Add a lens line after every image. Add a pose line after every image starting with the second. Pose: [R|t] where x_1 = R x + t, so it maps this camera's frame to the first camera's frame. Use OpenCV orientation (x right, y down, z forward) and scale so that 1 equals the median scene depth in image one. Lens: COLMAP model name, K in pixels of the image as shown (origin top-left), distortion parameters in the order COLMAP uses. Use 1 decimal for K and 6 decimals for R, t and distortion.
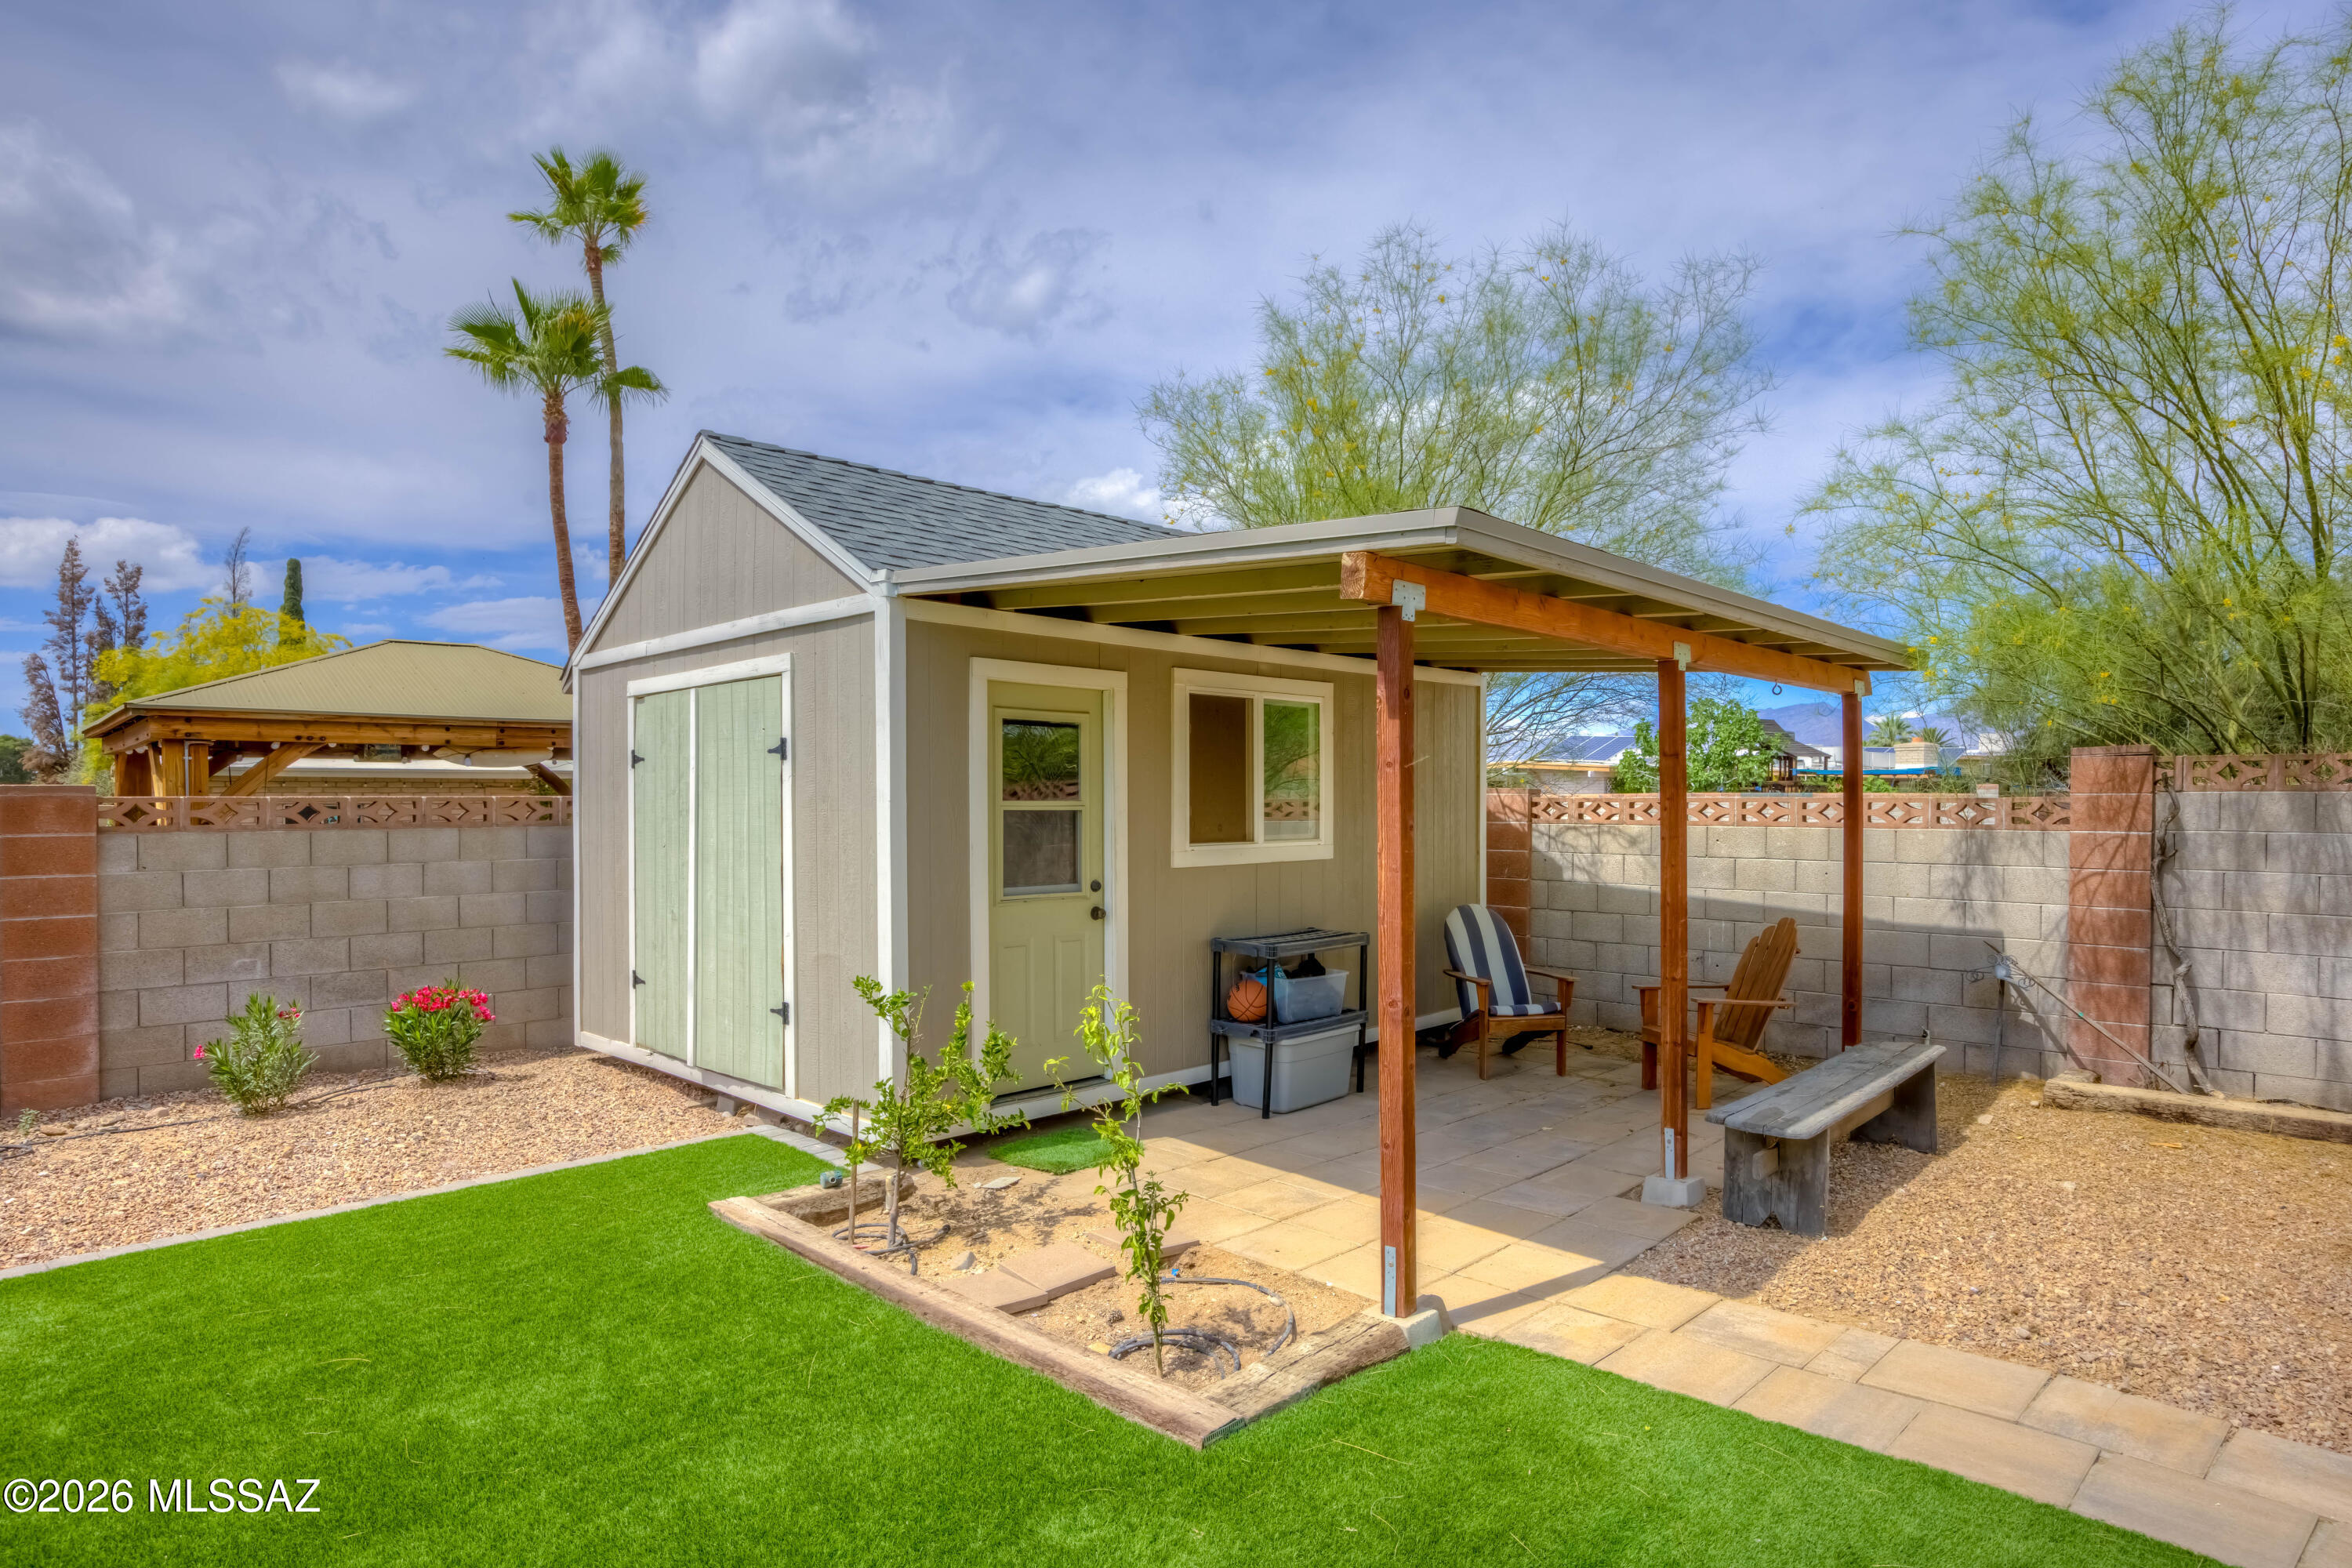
lens RADIAL K [[1322.1, 0, 1210.7], [0, 1322.1, 785.0], [0, 0, 1]] dist [0.000219, 0.000015]
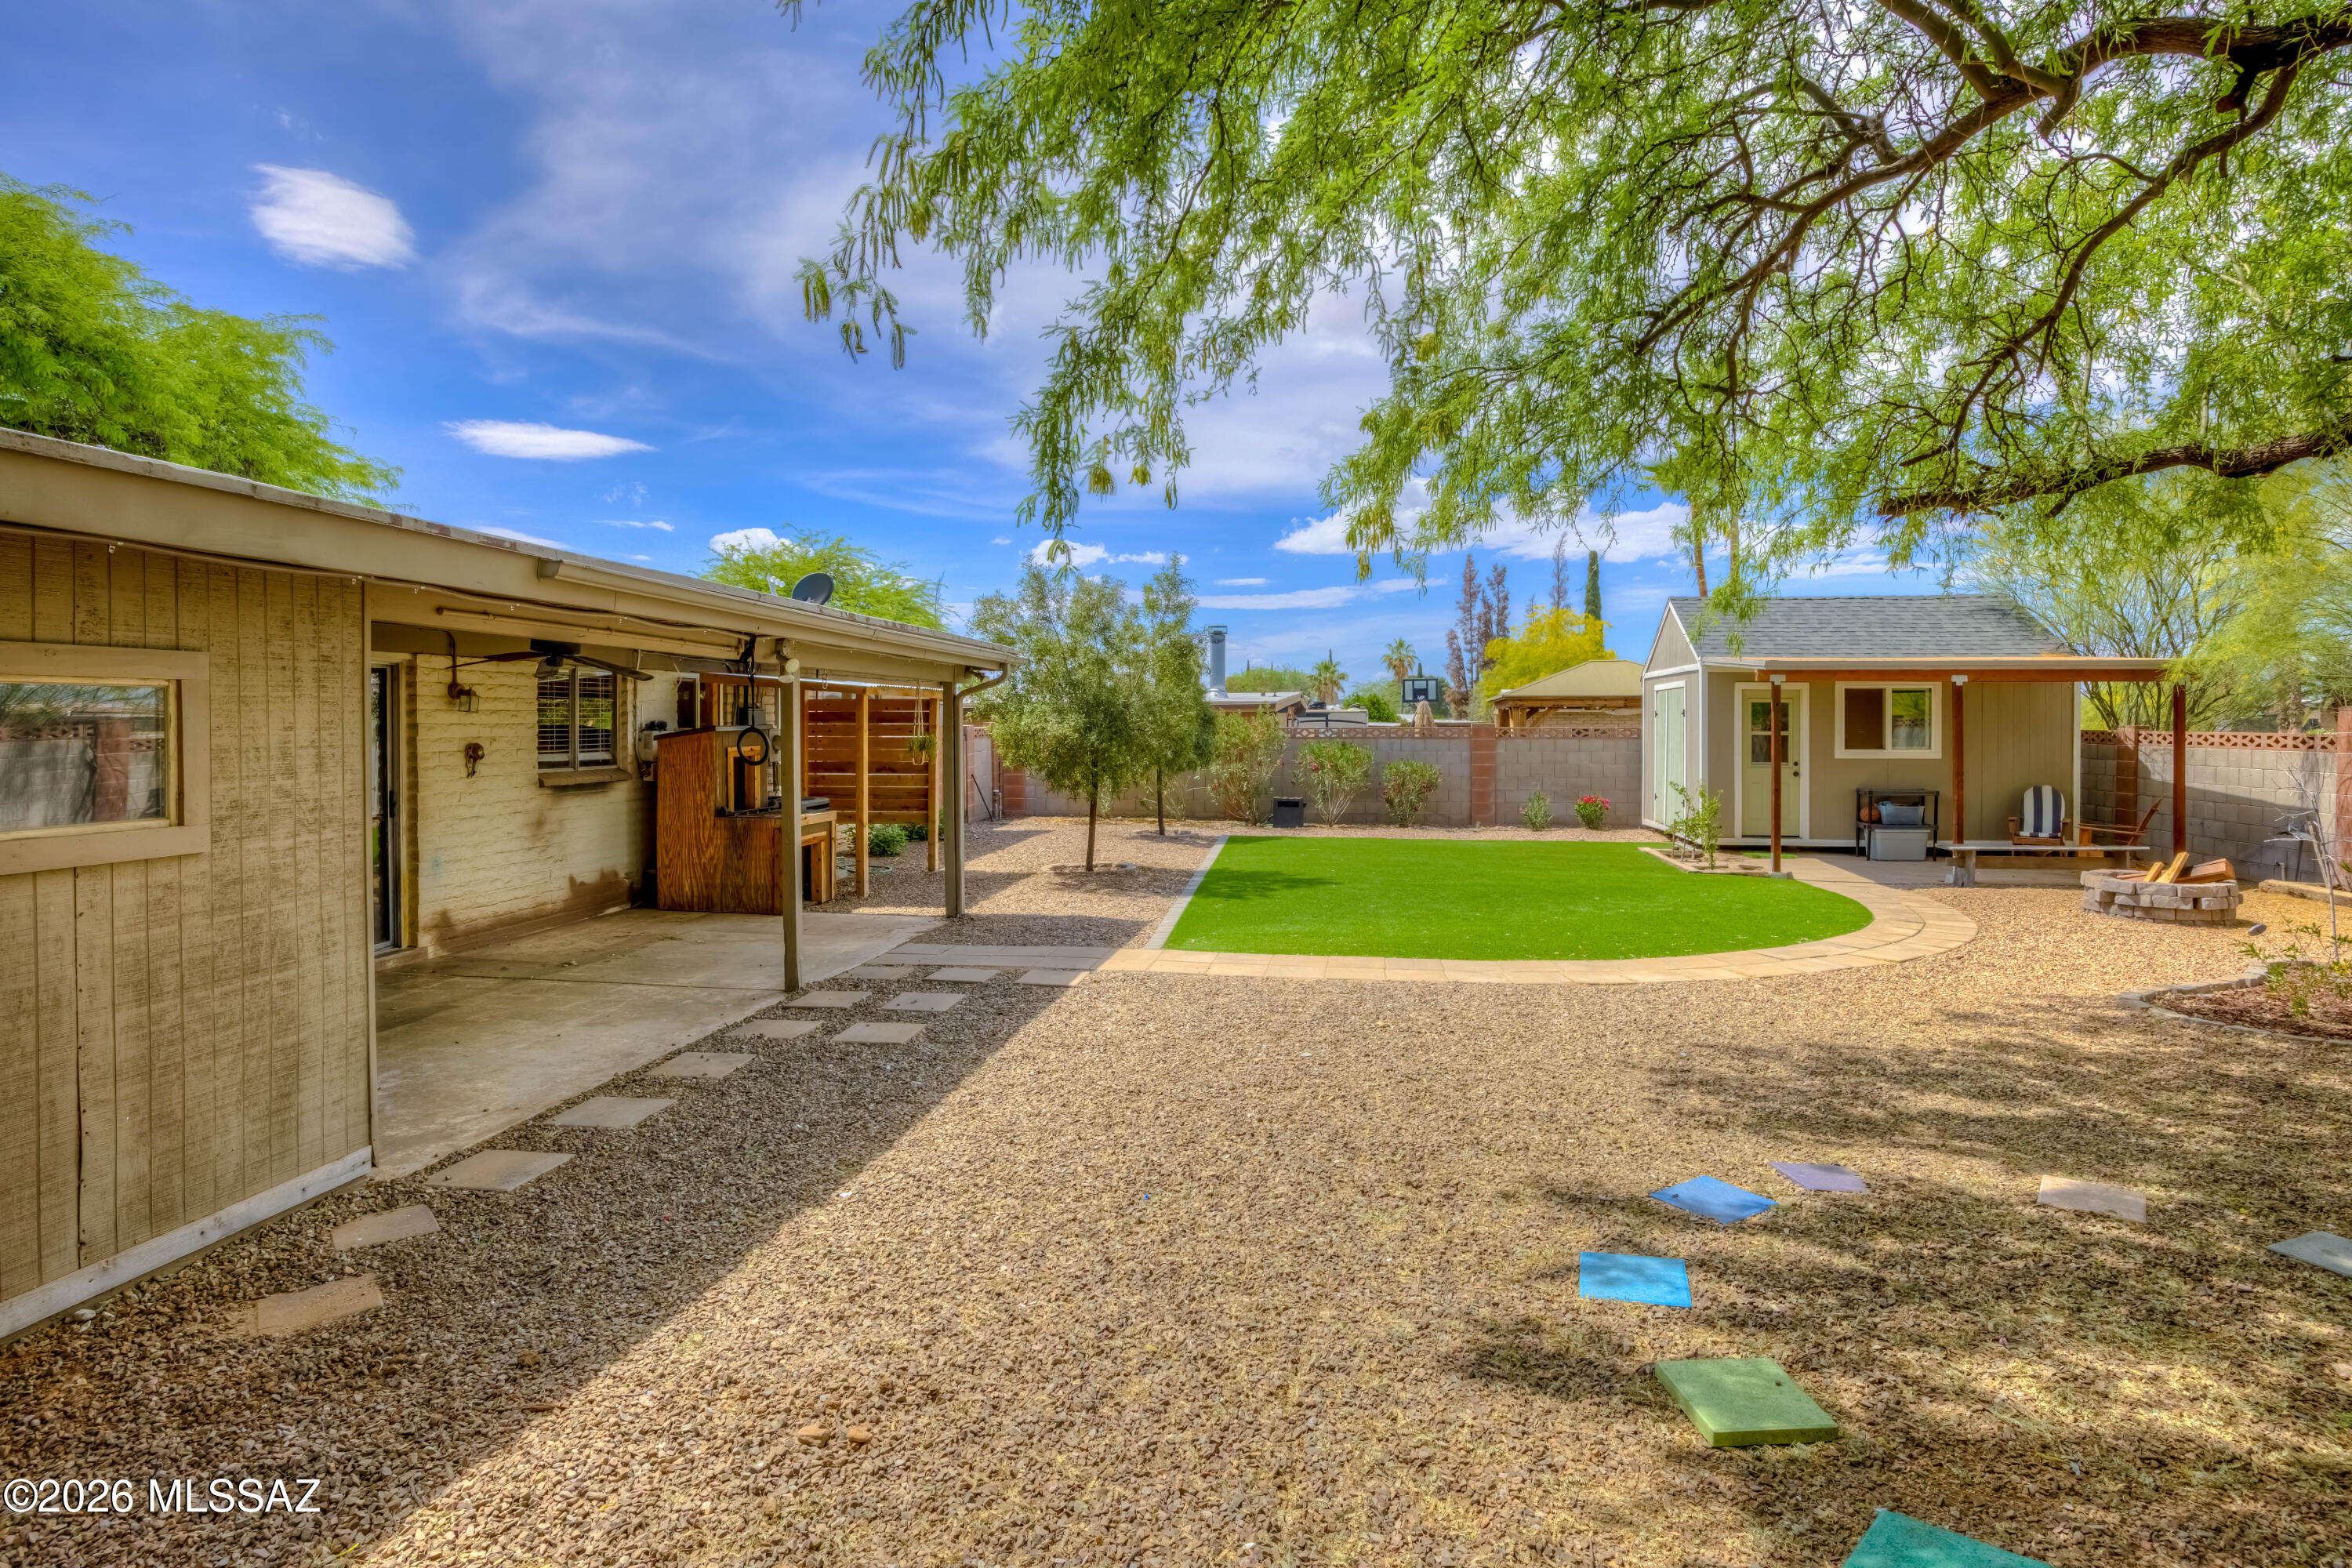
lens RADIAL K [[1249.1, 0, 1165.0], [0, 1249.1, 734.6], [0, 0, 1]] dist [0.001155, 0.000571]
pose [[0.584180, 0.008709, -0.811578, 1.036070], [0.009830, 0.999793, 0.017804, -0.033844], [0.811565, -0.018378, 0.583973, -1.282969]]
